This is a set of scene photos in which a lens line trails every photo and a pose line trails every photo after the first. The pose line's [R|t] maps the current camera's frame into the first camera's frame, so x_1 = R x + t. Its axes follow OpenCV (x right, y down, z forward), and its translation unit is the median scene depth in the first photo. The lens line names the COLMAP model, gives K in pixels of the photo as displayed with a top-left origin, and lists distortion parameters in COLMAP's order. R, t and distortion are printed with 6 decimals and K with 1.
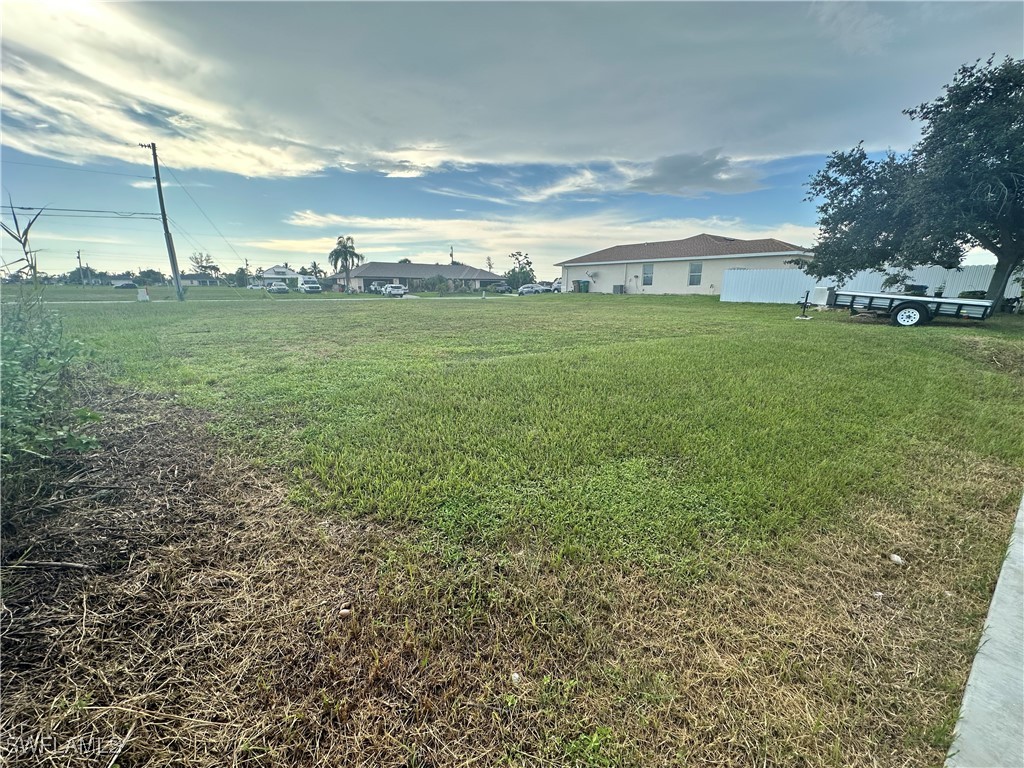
lens RADIAL K [[410.0, 0, 509.3], [0, 410.0, 385.5], [0, 0, 1]] dist [-0.001204, -0.000721]
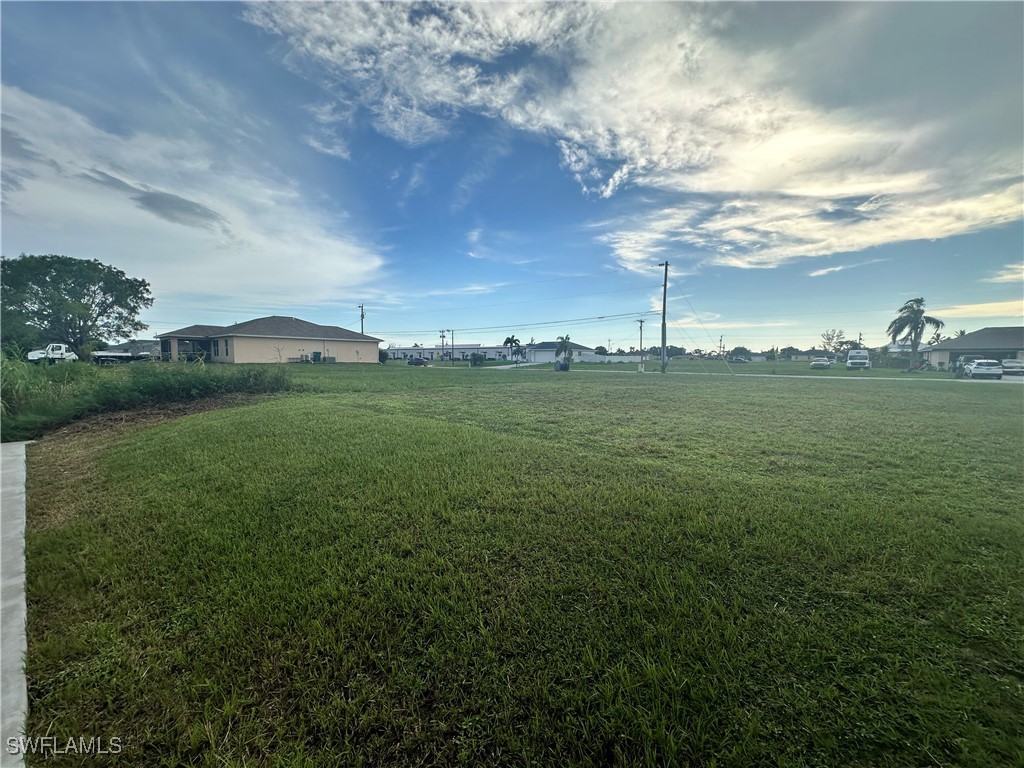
lens RADIAL K [[410.0, 0, 512.1], [0, 410.0, 386.4], [0, 0, 1]] dist [-0.001204, -0.000721]
pose [[0.200127, 0.064487, -0.977646, 0.085047], [-0.234543, 0.971972, 0.016101, -0.013033], [0.951283, 0.226077, 0.209643, 0.052235]]
